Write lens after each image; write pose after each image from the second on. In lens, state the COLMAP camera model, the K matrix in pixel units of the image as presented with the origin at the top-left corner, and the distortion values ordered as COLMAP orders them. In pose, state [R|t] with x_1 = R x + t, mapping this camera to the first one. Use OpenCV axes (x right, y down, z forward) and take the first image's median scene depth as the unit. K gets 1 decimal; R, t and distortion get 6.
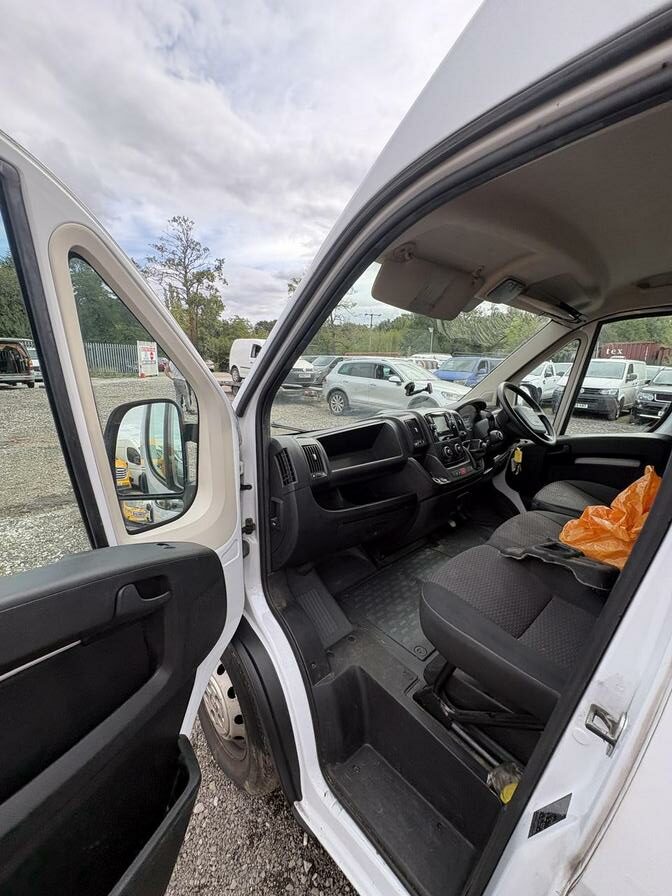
lens RADIAL K [[357.0, 0, 334.7], [0, 357.0, 446.7], [0, 0, 1]] dist [-0.001498, 0.000710]
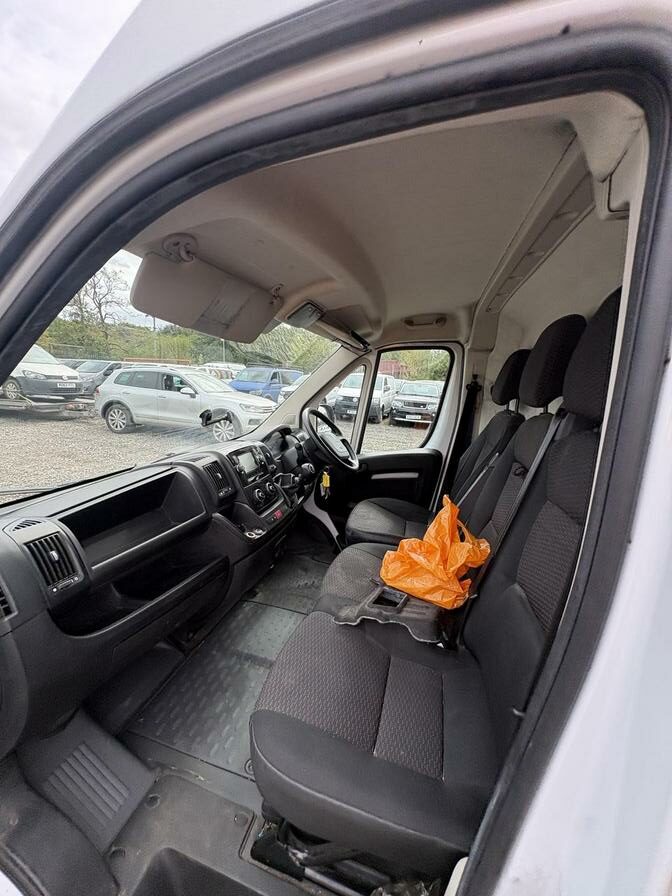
lens RADIAL K [[357.0, 0, 336.0], [0, 357.0, 448.1], [0, 0, 1]] dist [-0.001498, 0.000710]
pose [[0.851292, -0.083322, 0.518035, 0.039134], [0.093430, 0.995604, 0.006600, -0.084264], [-0.516307, 0.042781, 0.855334, 0.167914]]
